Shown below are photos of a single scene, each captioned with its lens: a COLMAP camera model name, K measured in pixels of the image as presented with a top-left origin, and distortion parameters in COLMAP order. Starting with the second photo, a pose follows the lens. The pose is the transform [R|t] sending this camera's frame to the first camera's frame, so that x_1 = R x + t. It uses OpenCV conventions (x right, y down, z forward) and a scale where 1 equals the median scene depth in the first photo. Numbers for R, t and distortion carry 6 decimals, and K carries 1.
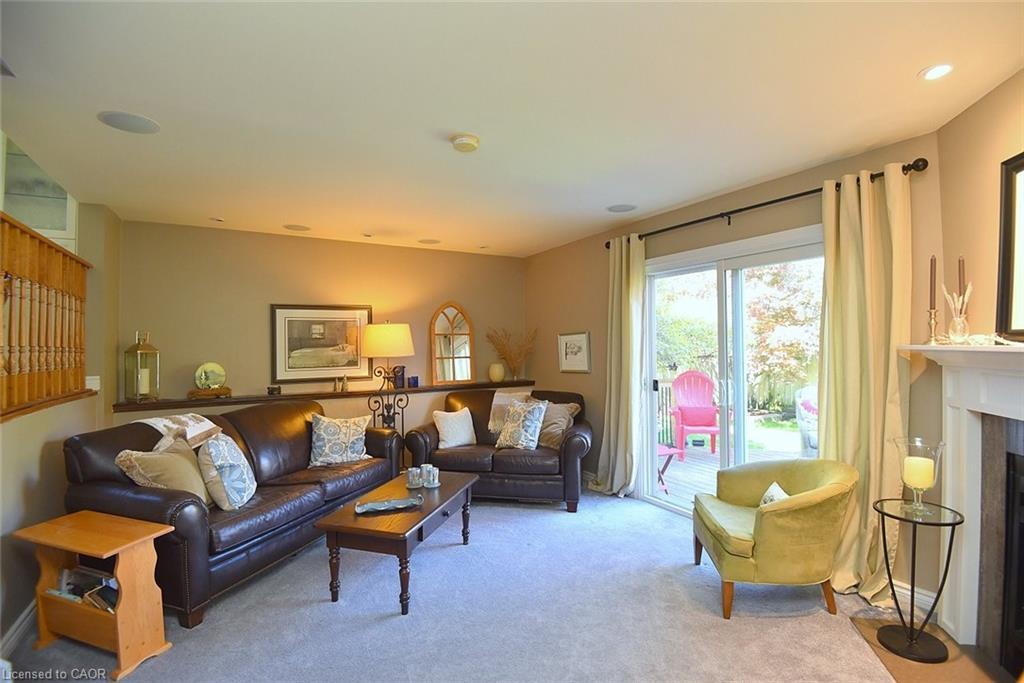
lens RADIAL K [[472.4, 0, 514.6], [0, 472.4, 337.2], [0, 0, 1]] dist [-0.001927, -0.028461]
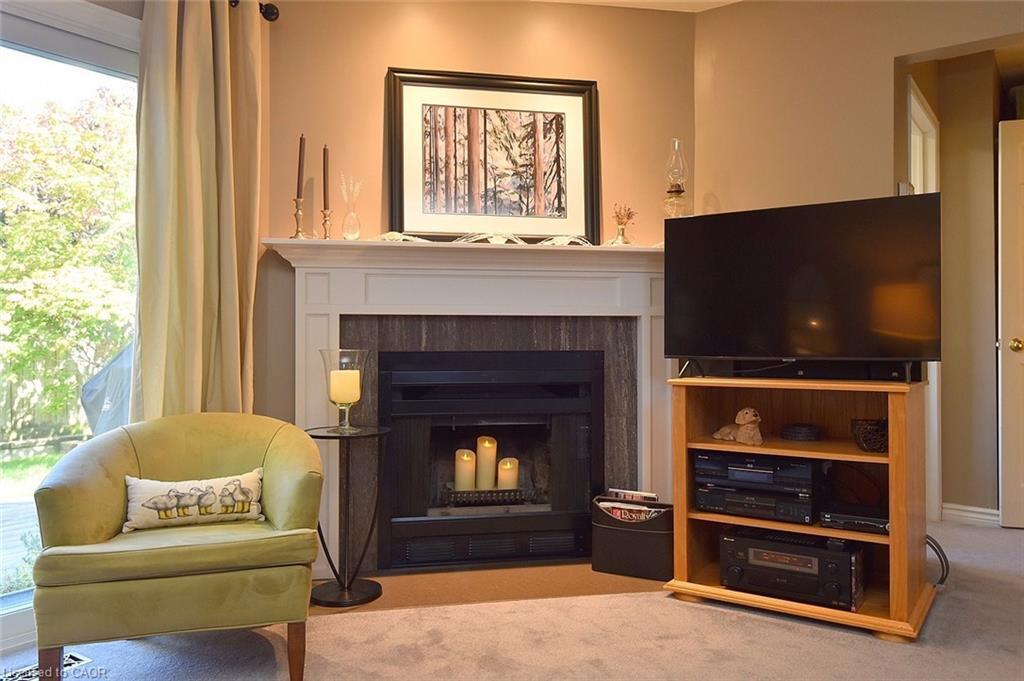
lens RADIAL K [[773.5, 0, 533.6], [0, 773.5, 336.9], [0, 0, 1]] dist [0.022024, -0.005050]
pose [[-0.434380, 0.012210, 0.900647, -0.419093], [-0.004197, 0.999870, -0.015580, 0.165654], [-0.900720, -0.010548, -0.434272, 0.972525]]
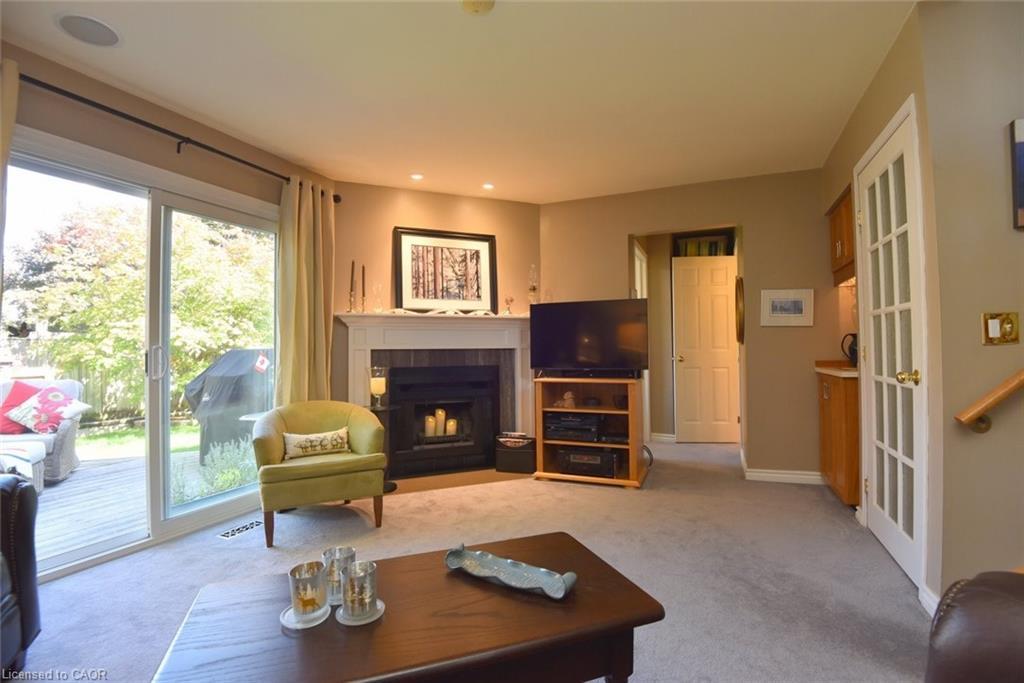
lens RADIAL K [[472.4, 0, 514.6], [0, 472.4, 337.2], [0, 0, 1]] dist [-0.001927, -0.028461]
pose [[-0.603928, 0.032286, 0.796385, -0.626472], [0.006007, 0.999335, -0.035959, 0.132531], [-0.797016, -0.016933, -0.603721, 1.234619]]
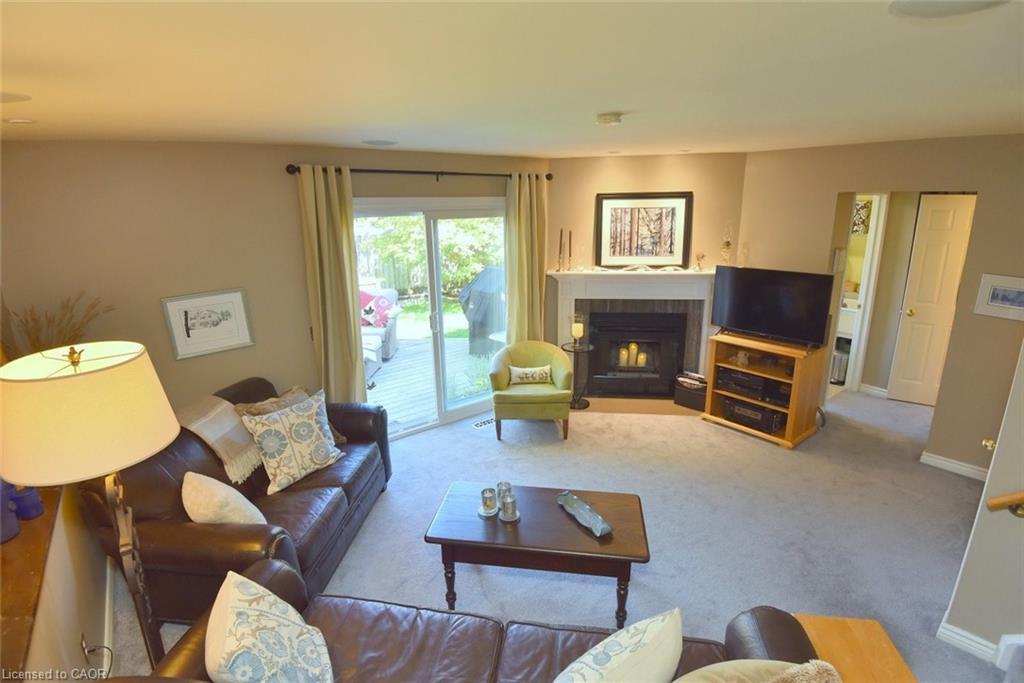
lens RADIAL K [[493.7, 0, 512.0], [0, 493.7, 341.5], [0, 0, 1]] dist [0.000291, -0.033380]
pose [[-0.127083, -0.250684, 0.959691, -1.029326], [0.009262, 0.967194, 0.253871, -0.195618], [-0.991849, 0.041151, -0.120592, 1.191606]]
